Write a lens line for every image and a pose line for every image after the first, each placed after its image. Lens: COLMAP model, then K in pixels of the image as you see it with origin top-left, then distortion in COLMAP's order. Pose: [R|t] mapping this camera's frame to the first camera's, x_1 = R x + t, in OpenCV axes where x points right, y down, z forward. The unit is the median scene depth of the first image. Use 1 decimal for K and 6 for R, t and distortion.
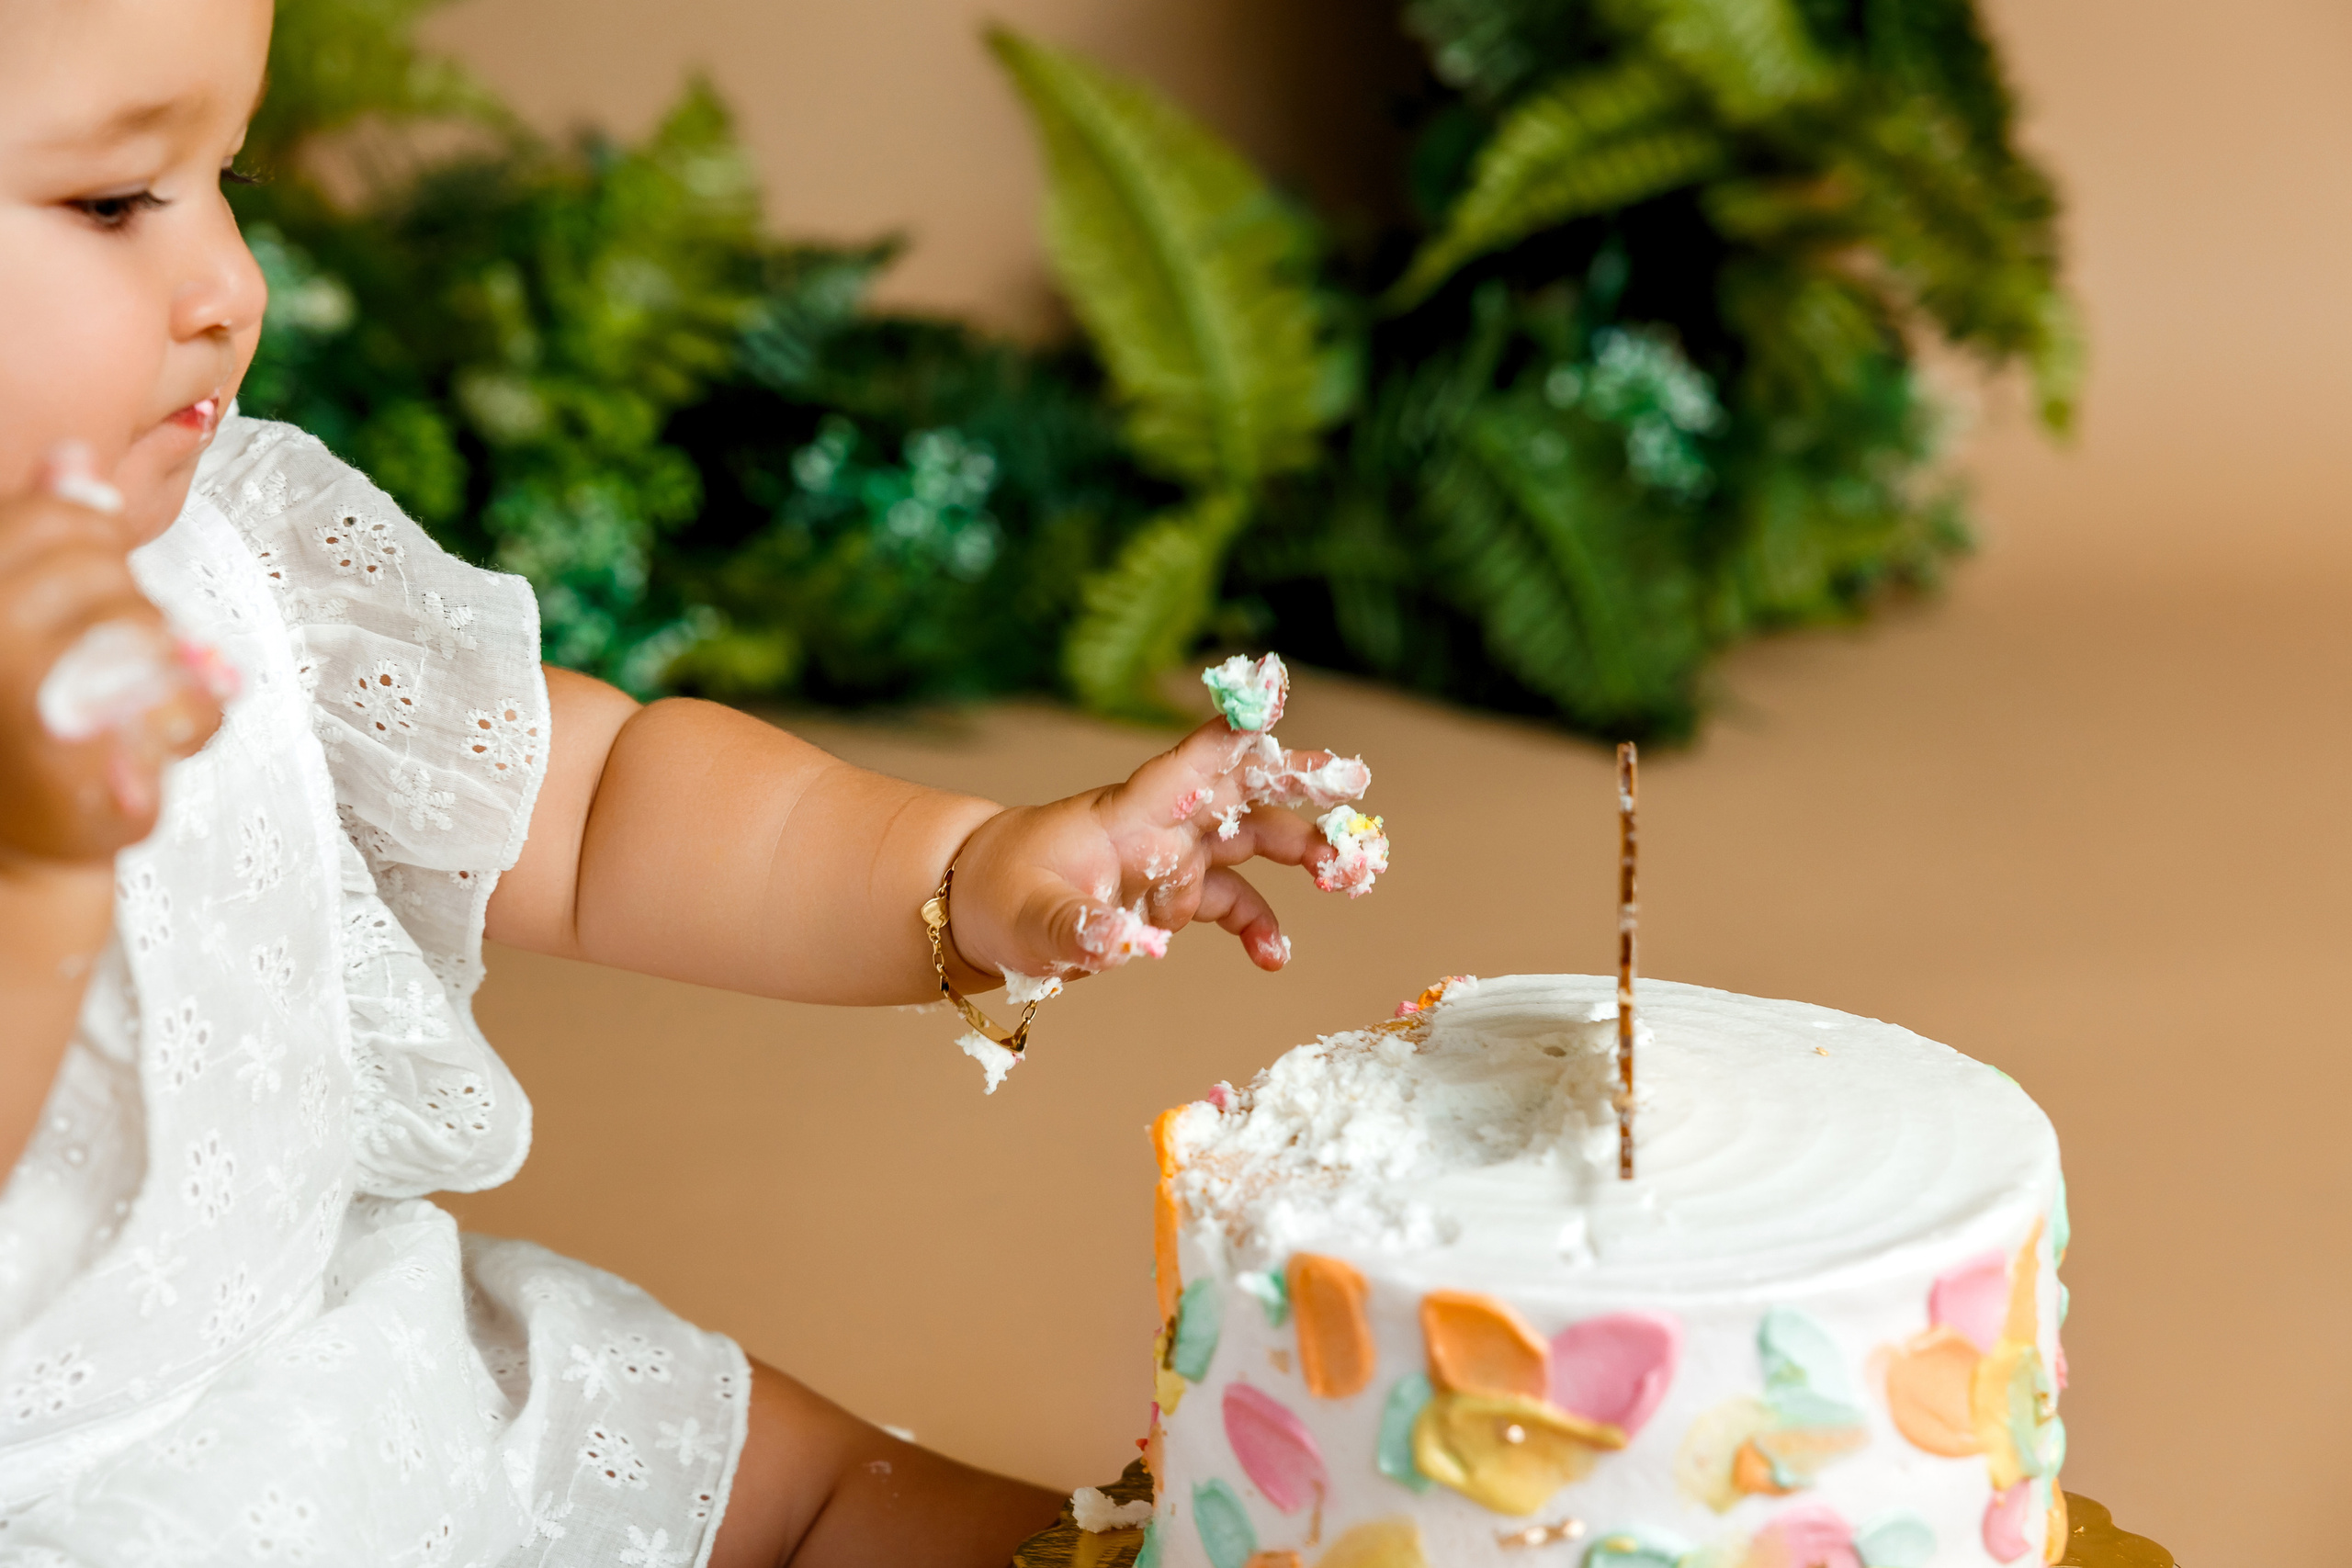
lens RADIAL K [[4596.3, 0, 1177.9], [0, 4596.3, 781.8], [0, 0, 1]] dist [0.014706, 0.006704]
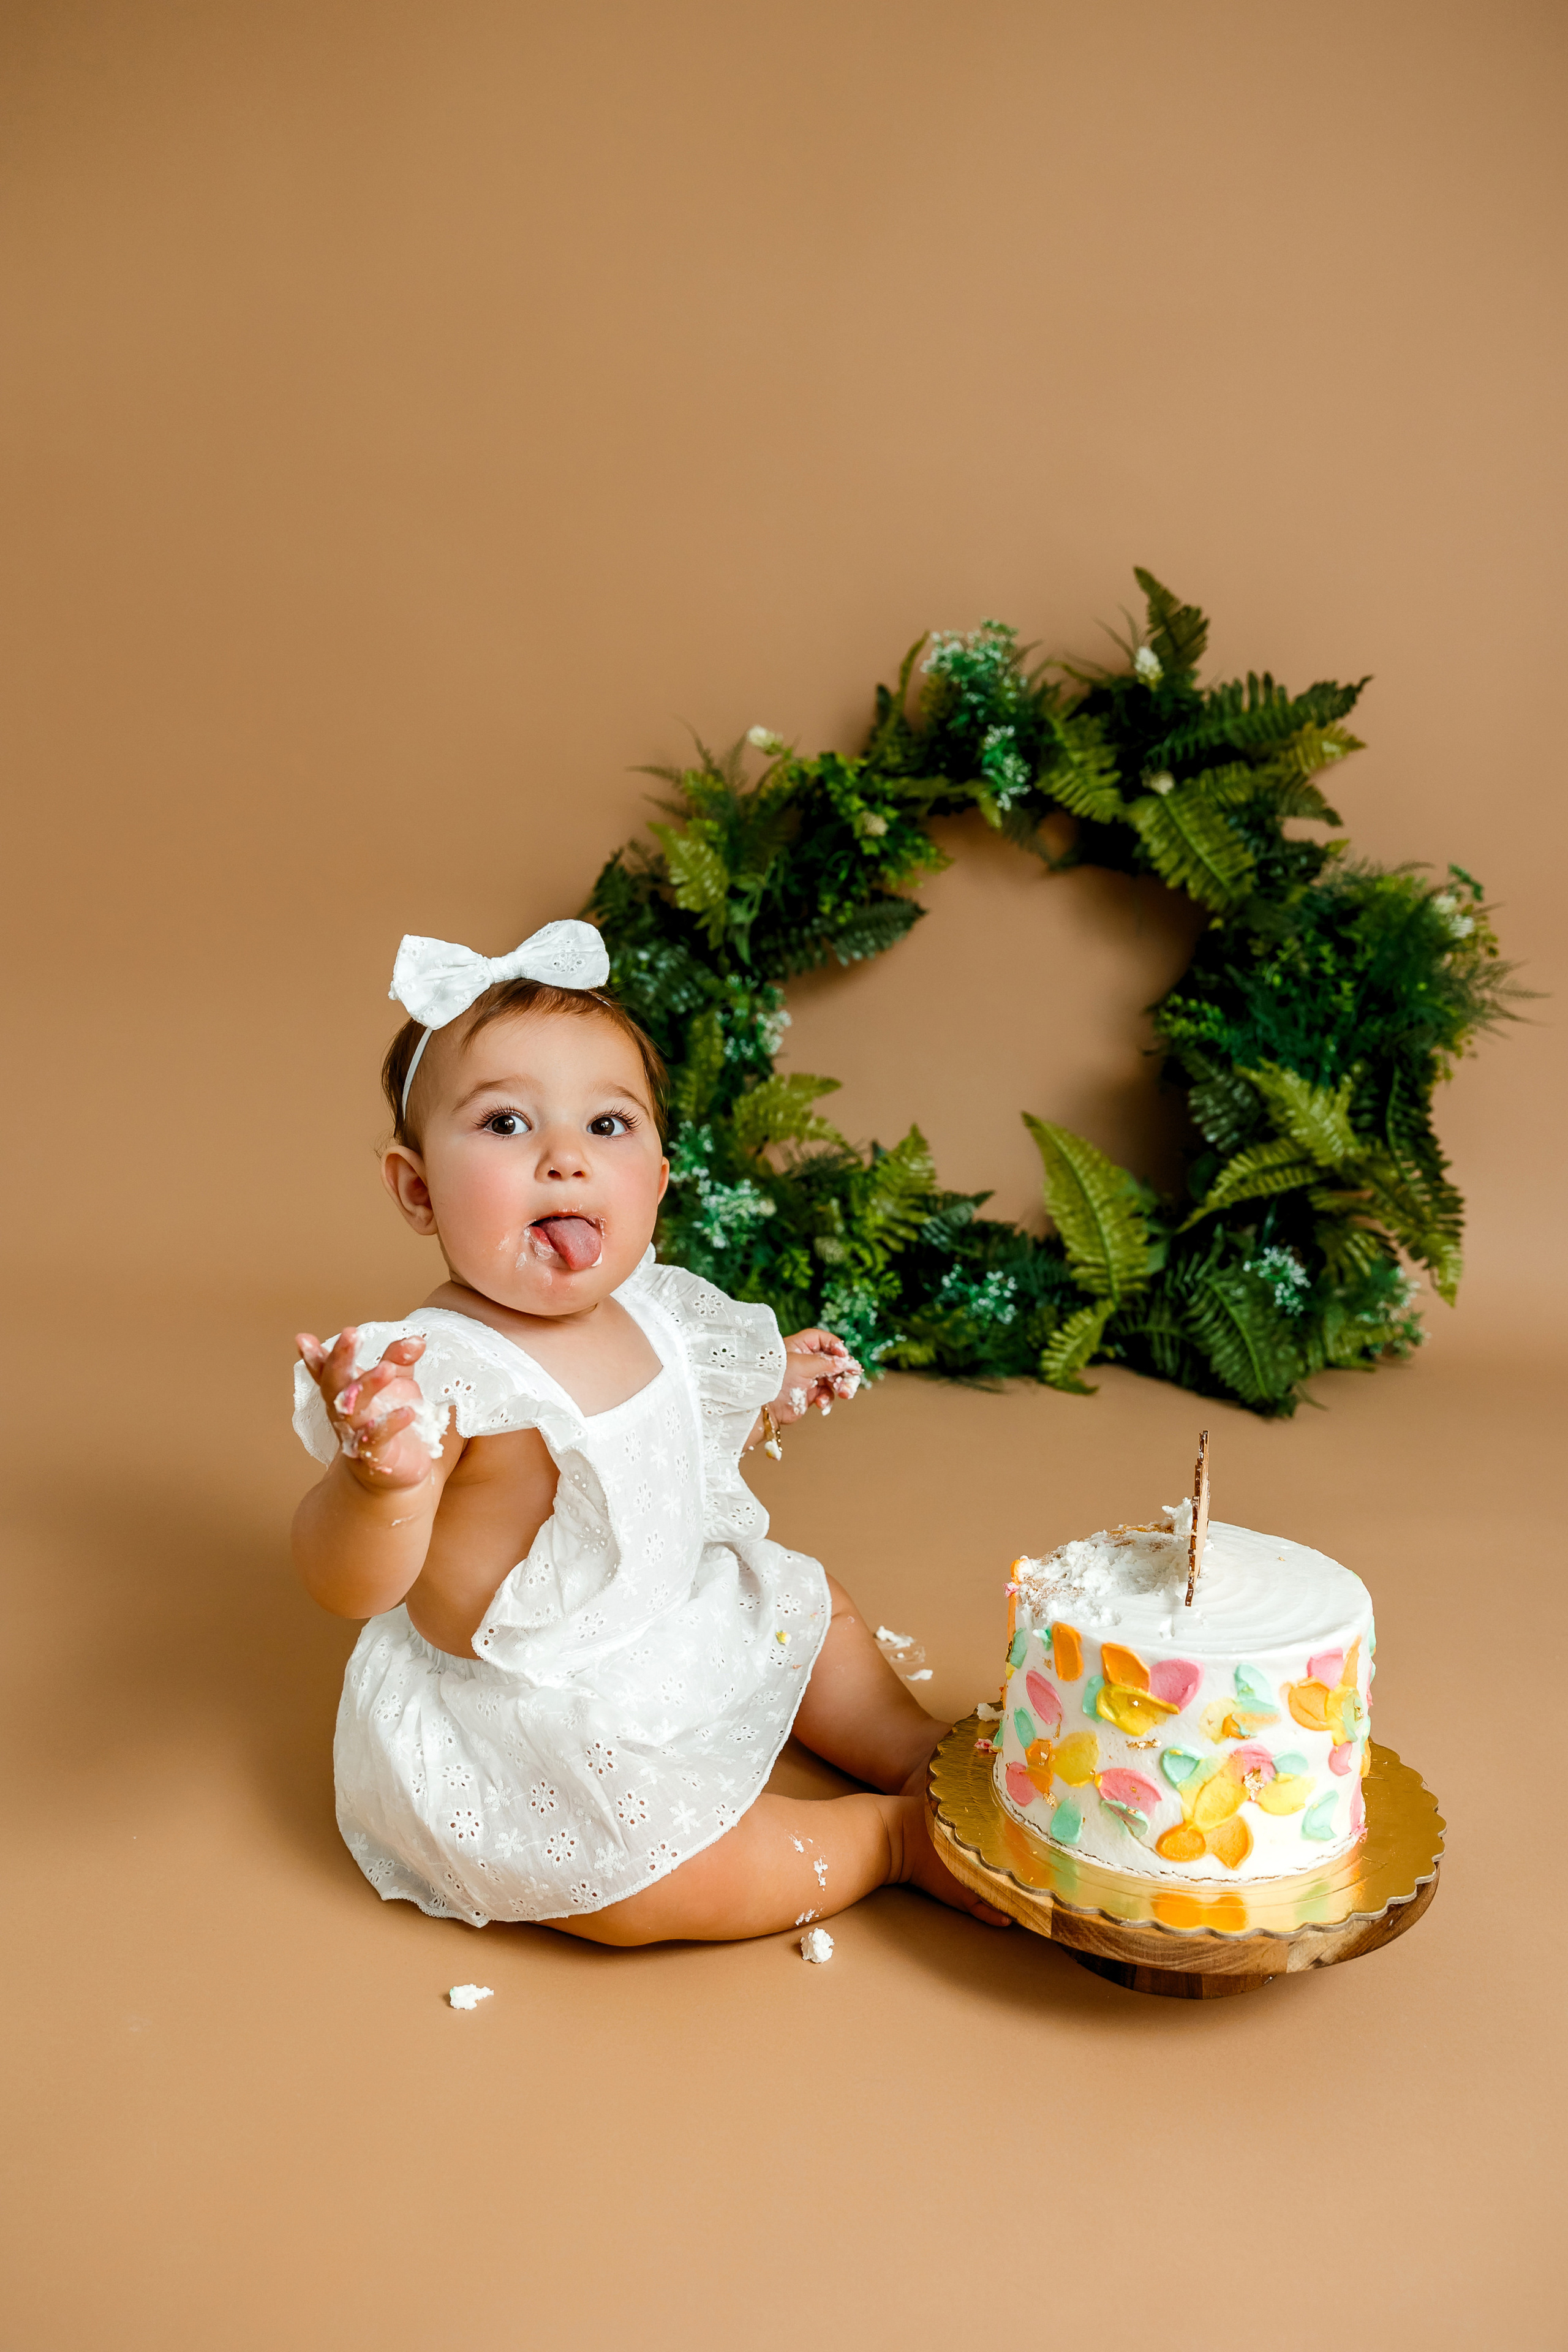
lens RADIAL K [[1820.1, 0, 770.3], [0, 1820.1, 1184.3], [0, 0, 1]] dist [-0.028938, 0.005154]
pose [[0.977679, 0.051711, -0.203641, 0.029678], [-0.073322, 0.992278, -0.100045, -0.012628], [0.196895, 0.112743, 0.973921, -0.022625]]
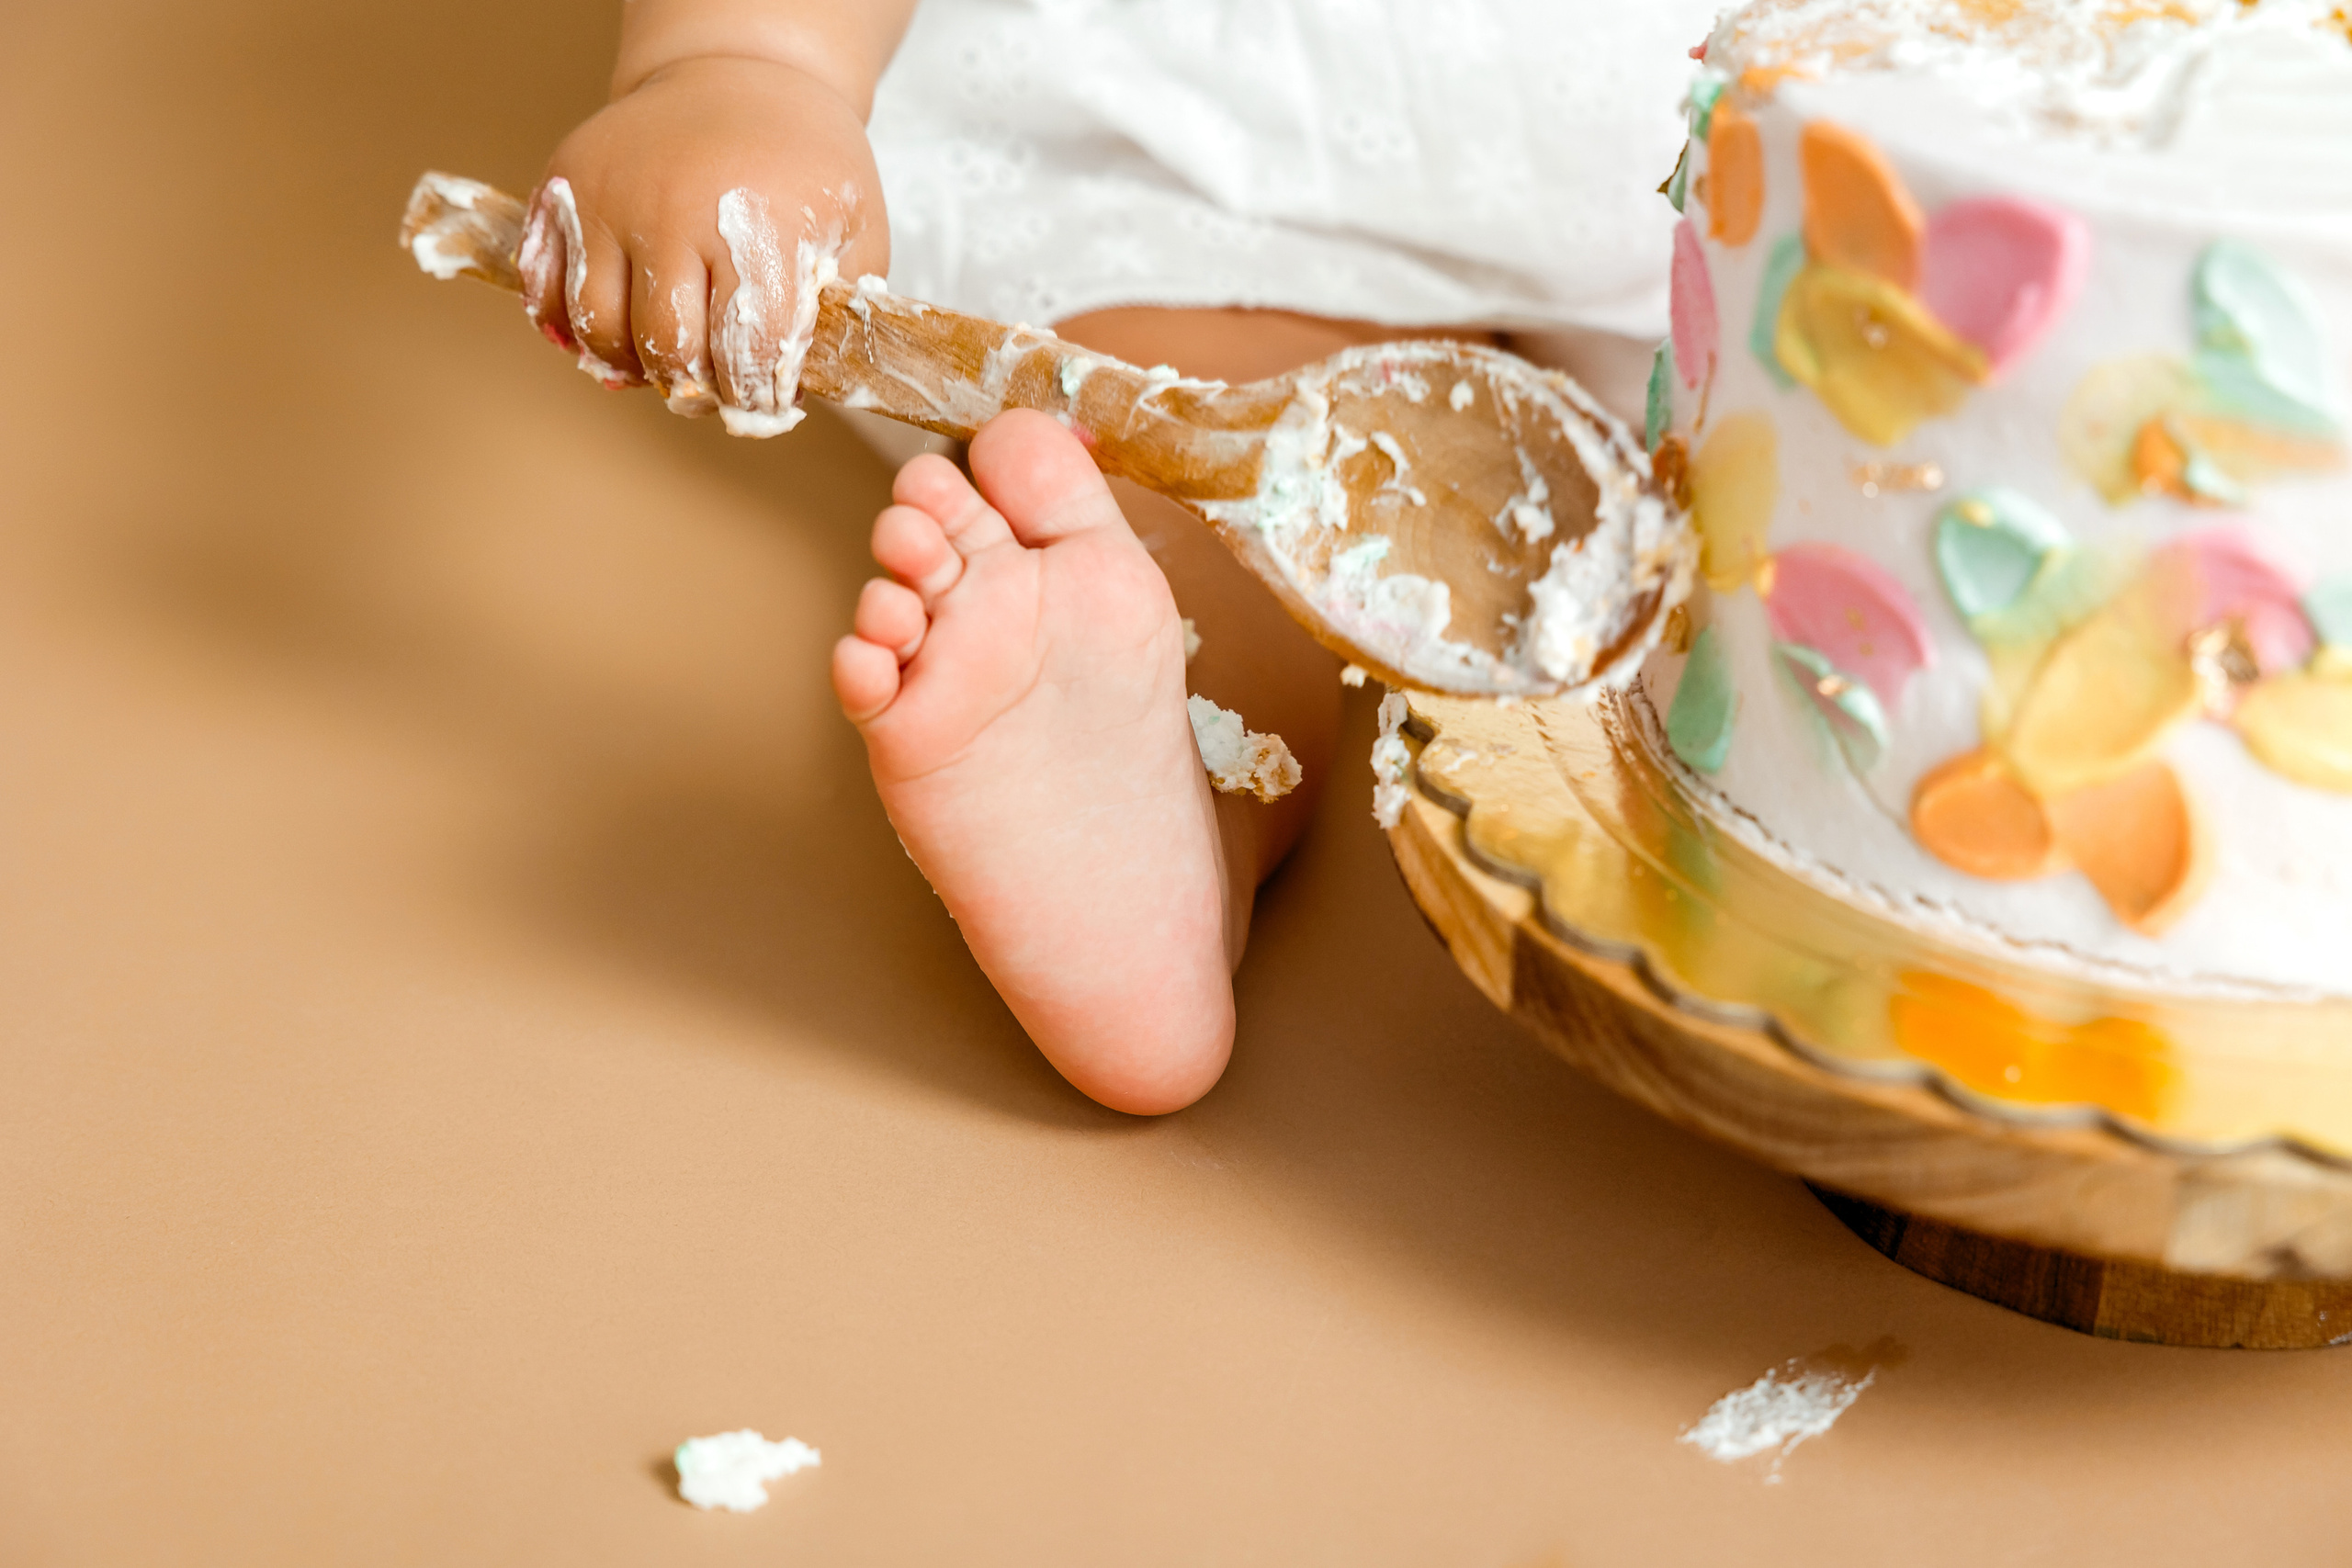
lens RADIAL K [[4596.3, 0, 1177.9], [0, 4596.3, 781.8], [0, 0, 1]] dist [0.014706, 0.006704]
pose [[0.821277, 0.285997, -0.493670, 0.169504], [-0.182600, 0.951533, 0.247474, 0.020969], [0.540520, -0.113101, 0.833695, 0.136980]]
